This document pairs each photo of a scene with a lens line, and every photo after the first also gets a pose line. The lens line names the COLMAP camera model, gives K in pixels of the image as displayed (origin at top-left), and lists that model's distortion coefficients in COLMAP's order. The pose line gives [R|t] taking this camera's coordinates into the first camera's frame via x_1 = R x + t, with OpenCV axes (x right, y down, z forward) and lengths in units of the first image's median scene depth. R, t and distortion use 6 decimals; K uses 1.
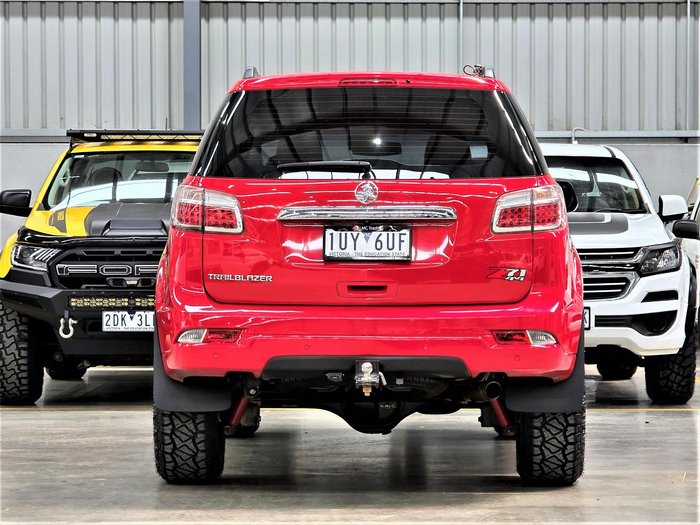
lens RADIAL K [[3617.3, 0, 350.0], [0, 3617.3, 262.5], [0, 0, 1]] dist [-0.046419, -6.475327]
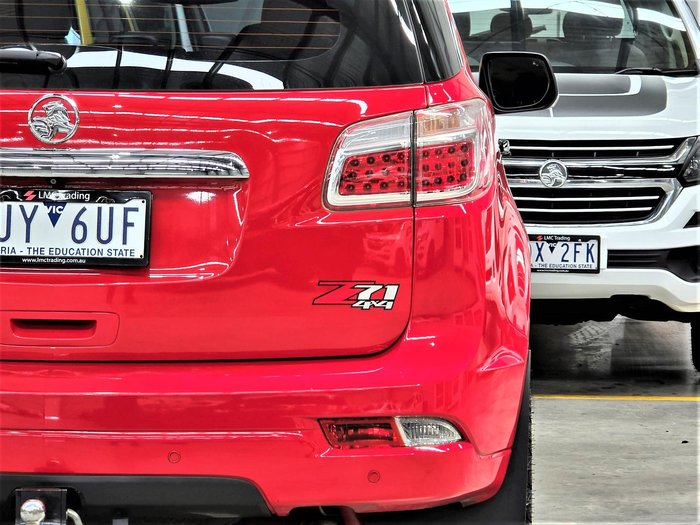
lens RADIAL K [[3617.3, 0, 350.0], [0, 3617.3, 262.5], [0, 0, 1]] dist [-0.046419, -6.475327]
pose [[0.999592, 0.015225, -0.024181, 0.044467], [-0.013627, 0.997798, 0.064911, -0.026002], [0.025116, -0.064555, 0.997598, 0.440037]]
